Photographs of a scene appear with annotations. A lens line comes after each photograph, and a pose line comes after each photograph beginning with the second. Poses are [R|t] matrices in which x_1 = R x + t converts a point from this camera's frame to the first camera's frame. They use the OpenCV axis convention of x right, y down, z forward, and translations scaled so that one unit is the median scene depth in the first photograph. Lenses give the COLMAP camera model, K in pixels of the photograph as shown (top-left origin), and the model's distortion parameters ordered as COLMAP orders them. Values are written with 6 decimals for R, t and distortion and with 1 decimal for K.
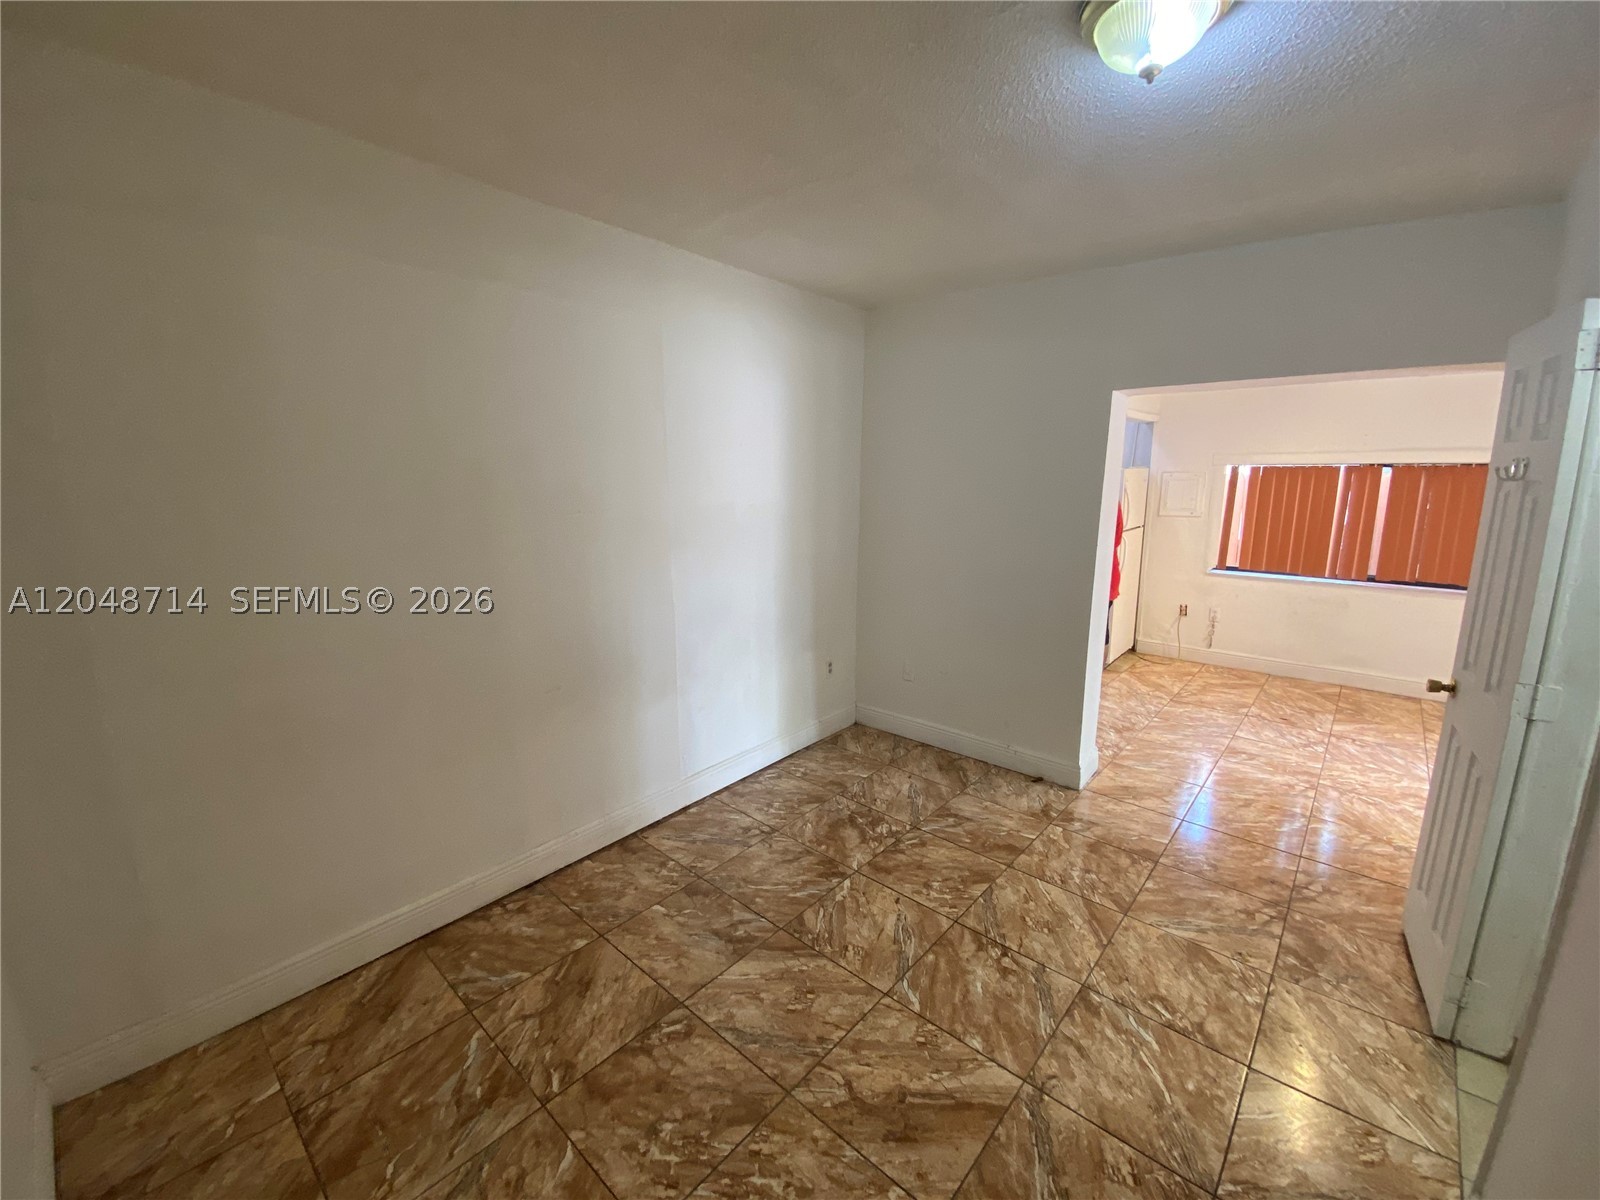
lens RADIAL K [[649.8, 0, 795.4], [0, 649.8, 598.7], [0, 0, 1]] dist [0.039241, -0.031837]
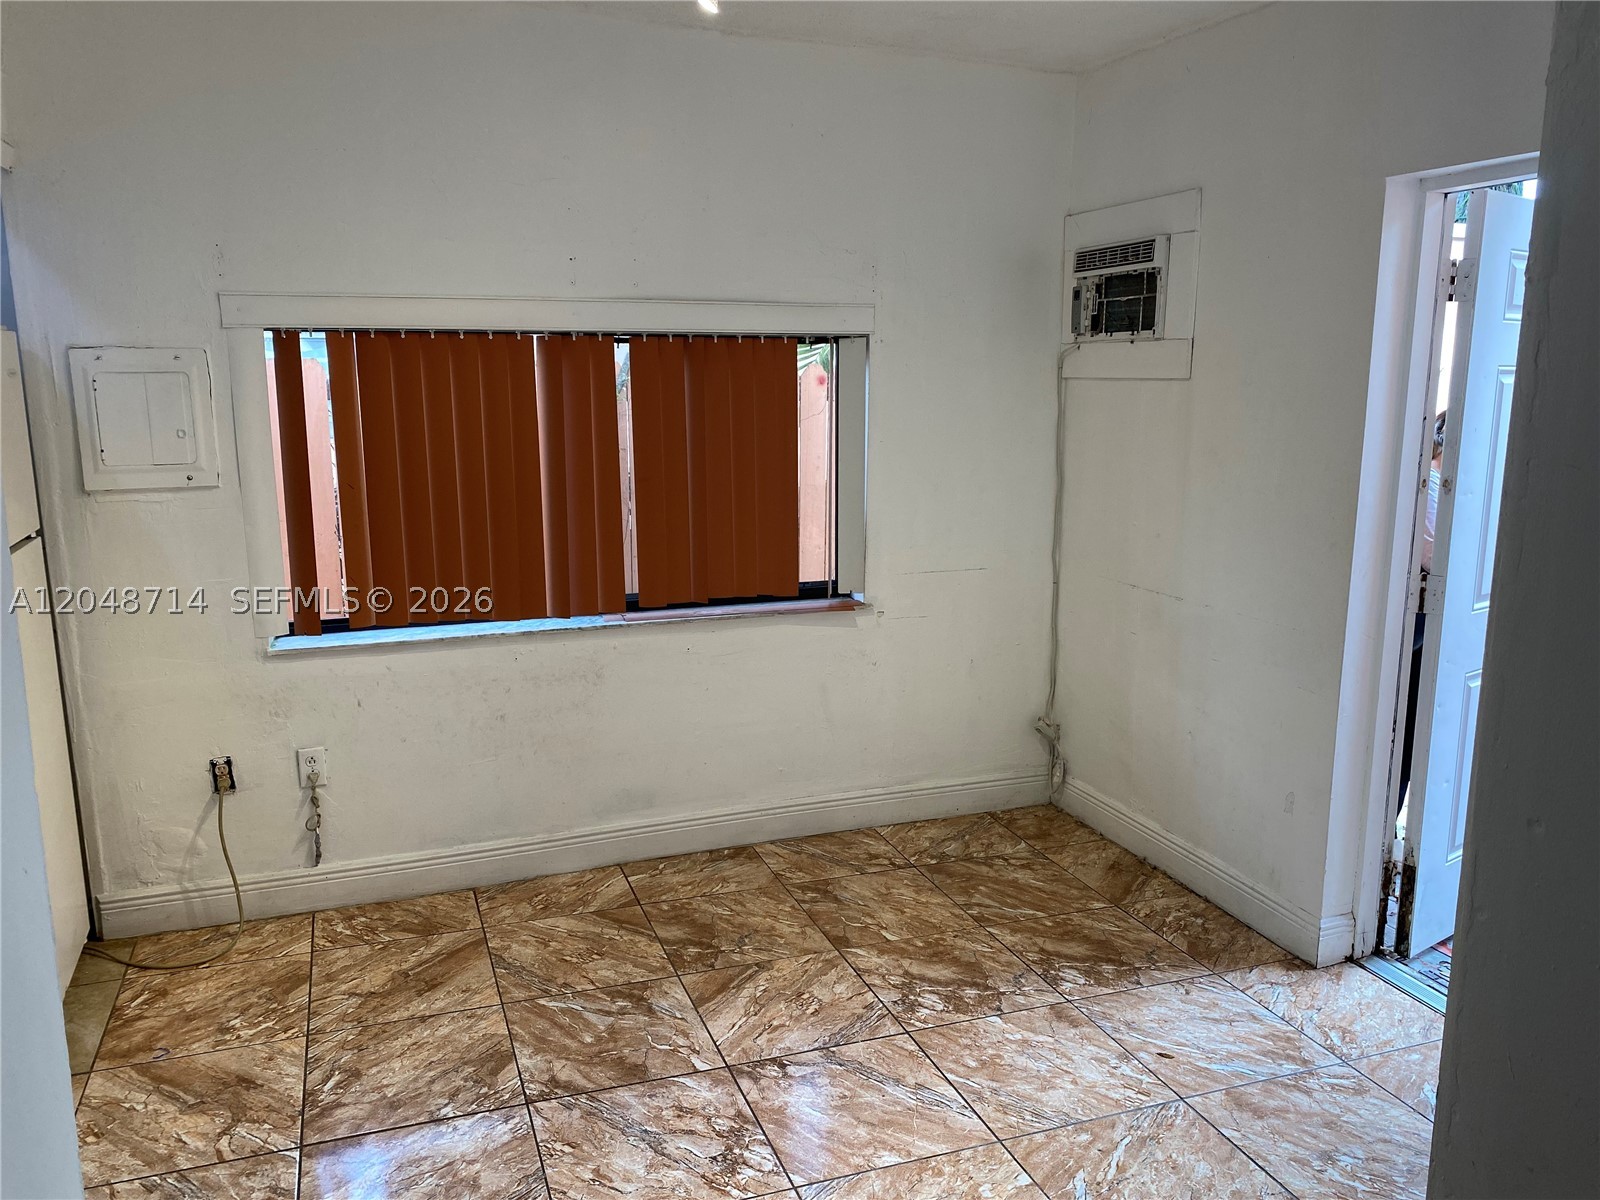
lens RADIAL K [[1232.5, 0, 797.9], [0, 1232.5, 594.6], [0, 0, 1]] dist [0.035151, -0.009787]
pose [[0.473247, -0.151334, 0.867833, 0.252500], [0.165253, 0.982896, 0.081283, -0.086623], [-0.865291, 0.104945, 0.490161, 0.542297]]
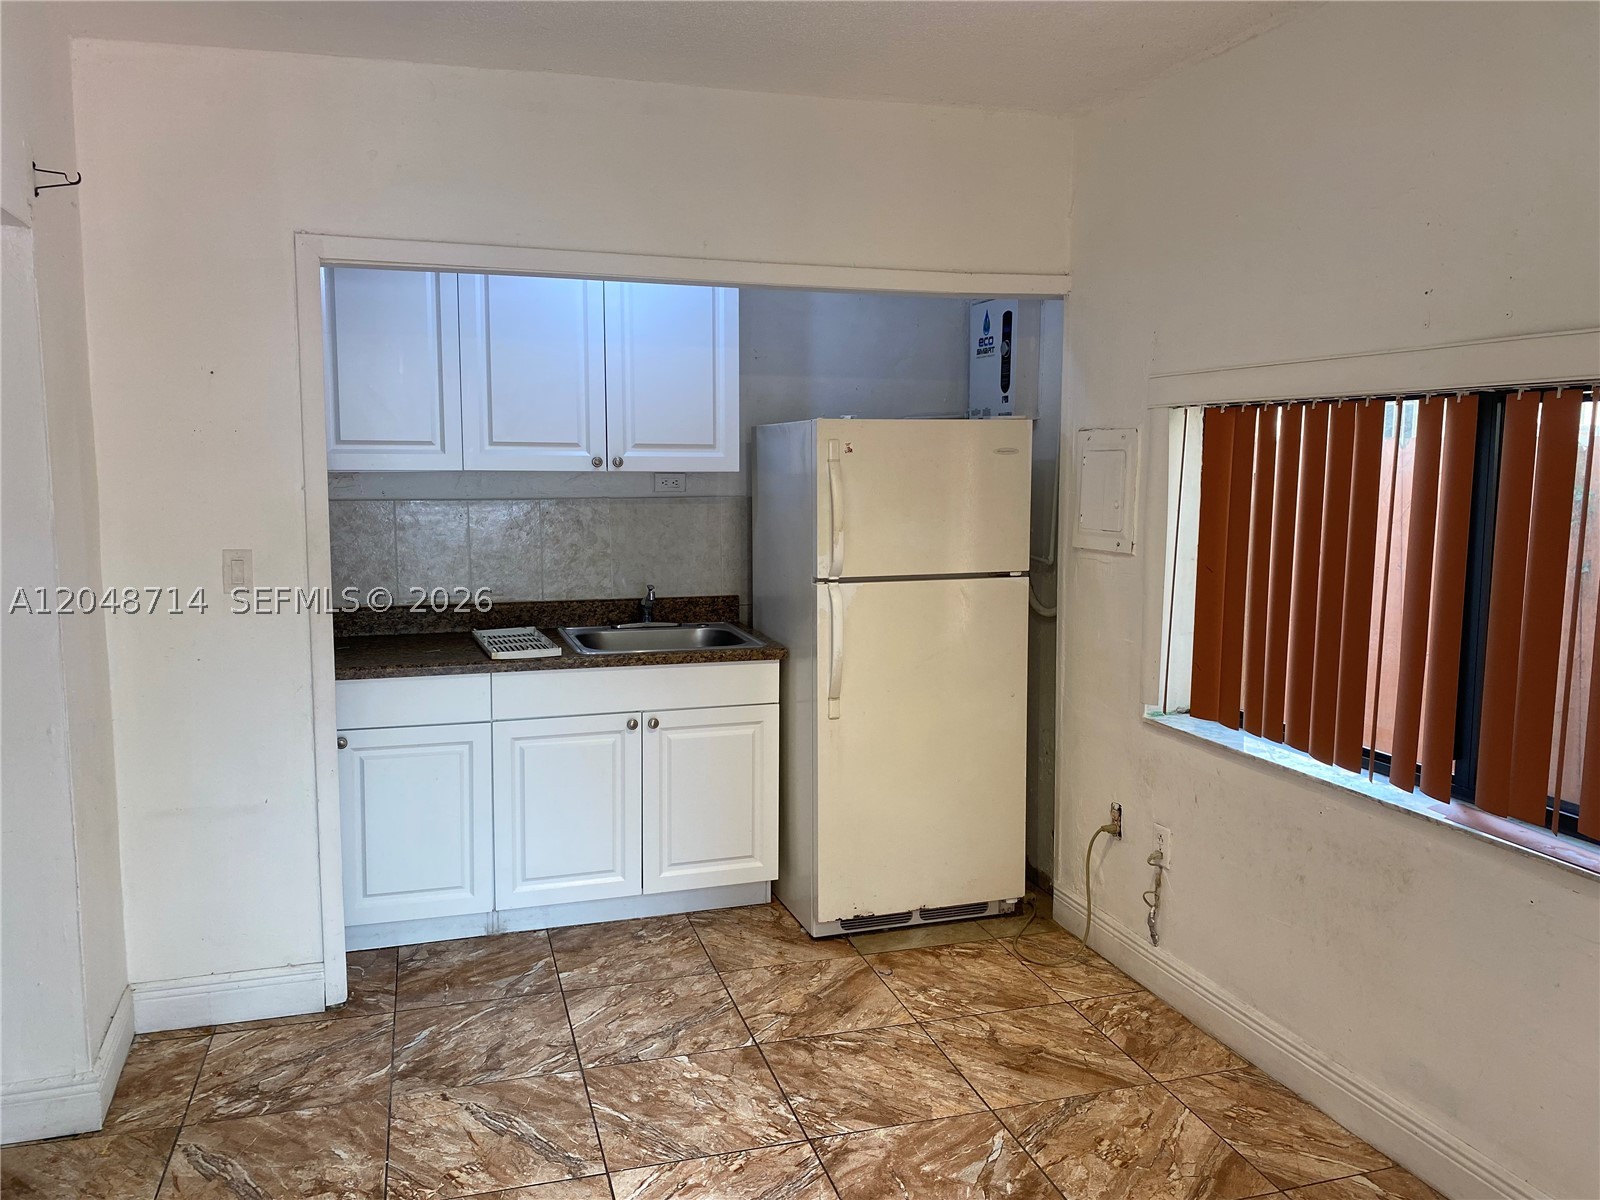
lens RADIAL K [[1234.1, 0, 793.6], [0, 1234.1, 595.8], [0, 0, 1]] dist [0.033094, -0.011174]
pose [[0.849082, 0.069820, -0.523626, 0.942701], [-0.108384, 0.993165, -0.043322, -0.063804], [0.517022, 0.093536, 0.850846, 0.418309]]
